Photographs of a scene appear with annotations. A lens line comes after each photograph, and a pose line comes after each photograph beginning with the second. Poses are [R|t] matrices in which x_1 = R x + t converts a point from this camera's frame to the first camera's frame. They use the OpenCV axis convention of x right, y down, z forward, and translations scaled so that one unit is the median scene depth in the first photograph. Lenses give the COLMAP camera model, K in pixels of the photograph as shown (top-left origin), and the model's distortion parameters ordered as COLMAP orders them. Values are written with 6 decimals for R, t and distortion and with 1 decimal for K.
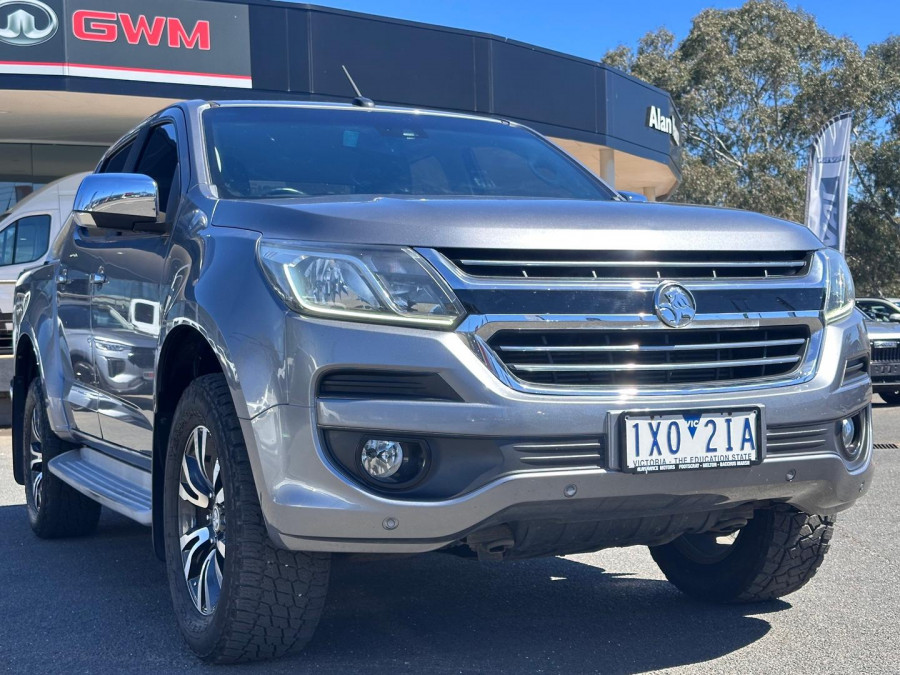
lens RADIAL K [[1369.3, 0, 449.0], [0, 1369.3, 343.2], [0, 0, 1]] dist [0.130346, 0.000000]
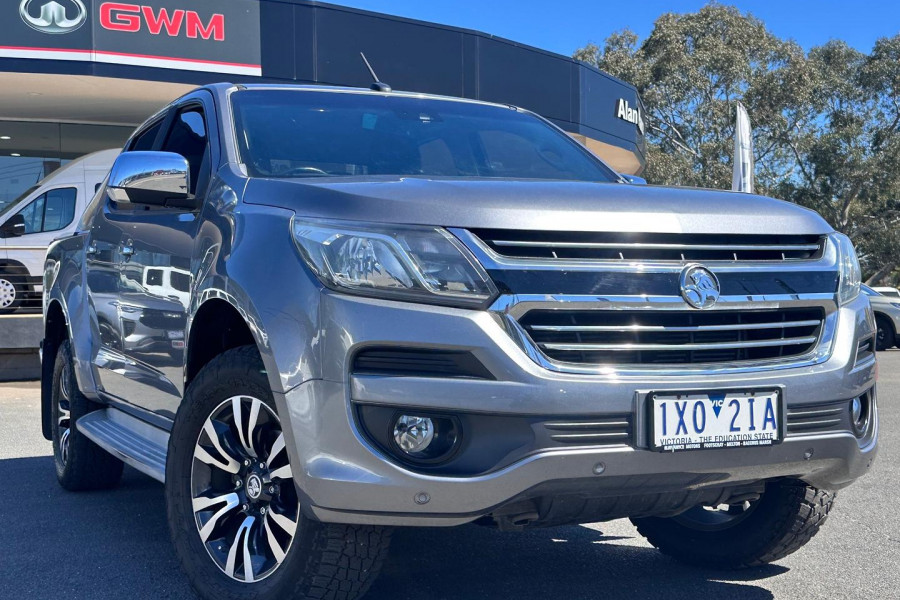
lens RADIAL K [[1221.5, 0, 448.0], [0, 1221.5, 301.2], [0, 0, 1]] dist [0.122853, 0.000000]
pose [[0.999793, 0.013459, 0.015257, -0.037019], [-0.013376, 0.999895, -0.005570, -0.009393], [-0.015330, 0.005364, 0.999868, 0.086312]]
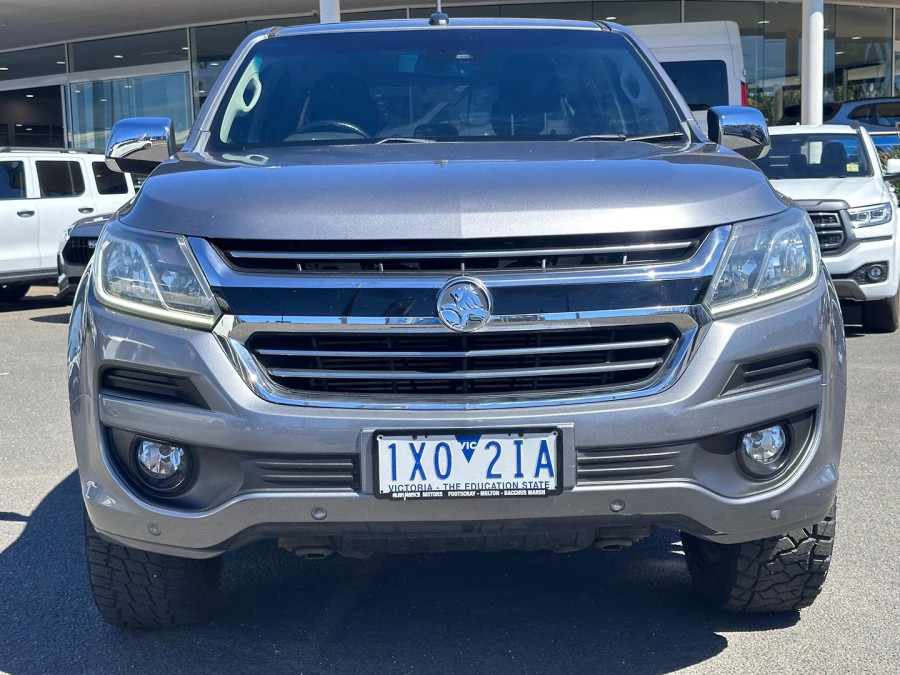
lens RADIAL K [[1369.3, 0, 442.9], [0, 1369.3, 335.8], [0, 0, 1]] dist [0.130346, 0.000000]
pose [[0.918216, 0.043867, -0.393642, 0.486043], [0.000408, 0.993743, 0.111693, -0.103934], [0.396079, -0.102719, 0.912453, 0.205755]]
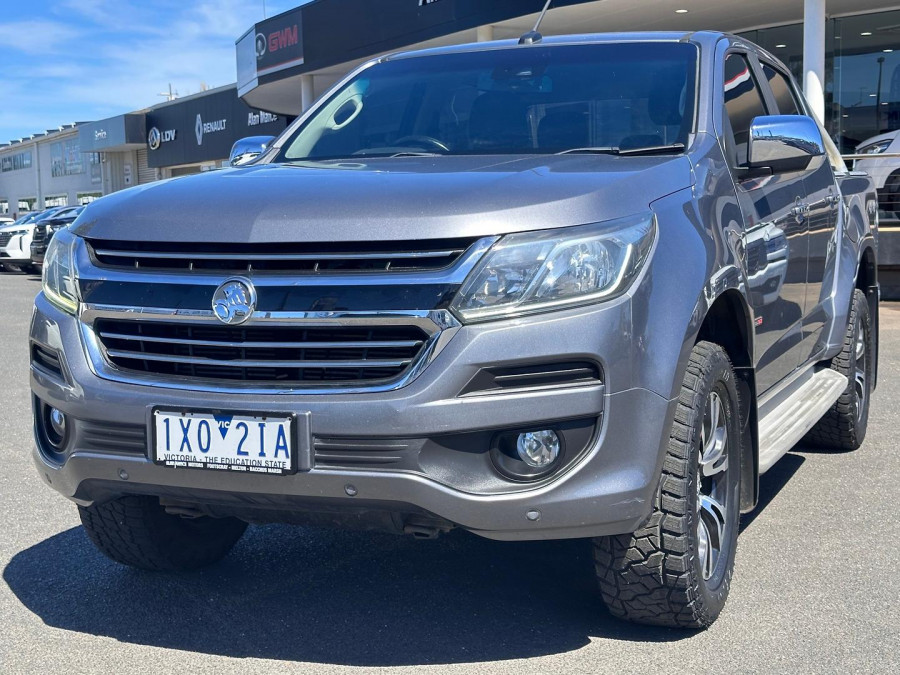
lens RADIAL K [[1369.3, 0, 449.2], [0, 1369.3, 331.4], [0, 0, 1]] dist [0.130346, 0.000000]
pose [[0.672943, 0.078469, -0.735520, 0.977934], [-0.003343, 0.994670, 0.103058, -0.106841], [0.739687, -0.066893, 0.669618, 0.451870]]
